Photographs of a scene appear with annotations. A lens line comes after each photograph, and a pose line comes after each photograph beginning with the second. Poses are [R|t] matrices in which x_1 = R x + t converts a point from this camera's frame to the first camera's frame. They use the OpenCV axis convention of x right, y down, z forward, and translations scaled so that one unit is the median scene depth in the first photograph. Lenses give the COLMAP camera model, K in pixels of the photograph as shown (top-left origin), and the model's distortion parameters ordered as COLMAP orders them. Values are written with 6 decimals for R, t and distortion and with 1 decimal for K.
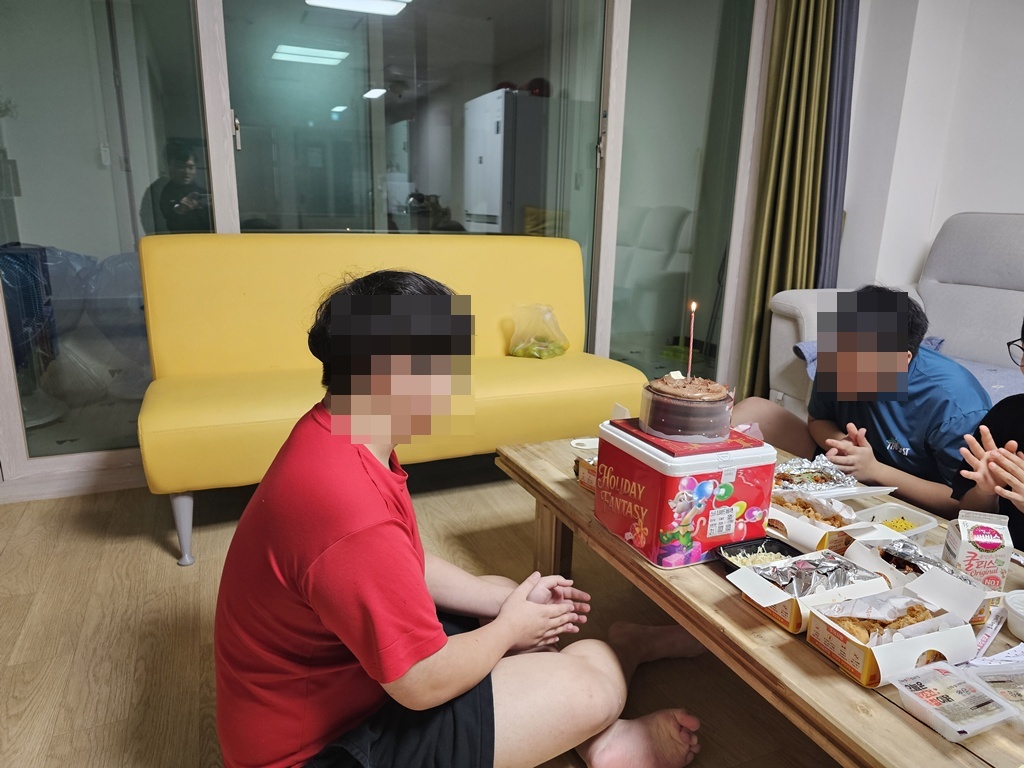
lens RADIAL K [[672.0, 0, 514.1], [0, 672.0, 367.7], [0, 0, 1]] dist [0.058436, -0.041458]
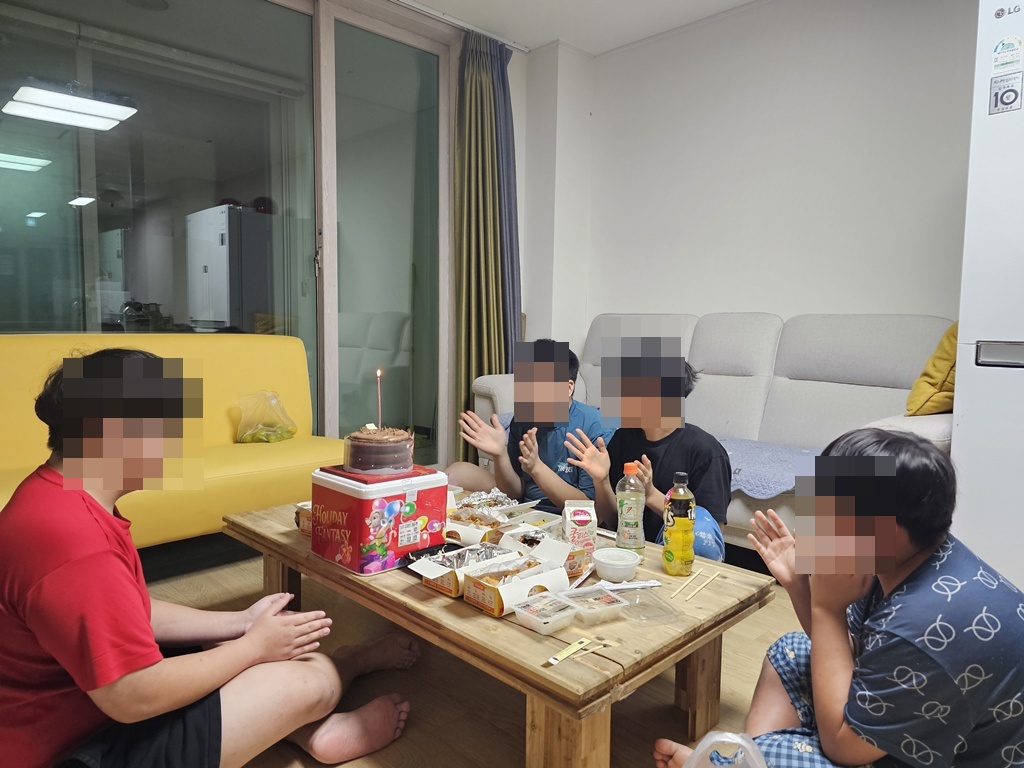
lens RADIAL K [[672.0, 0, 514.1], [0, 672.0, 367.7], [0, 0, 1]] dist [0.058436, -0.041458]
pose [[0.932155, -0.038136, 0.360044, 0.036994], [0.095202, 0.985261, -0.142120, 0.115432], [-0.349318, 0.166755, 0.922047, -0.326260]]
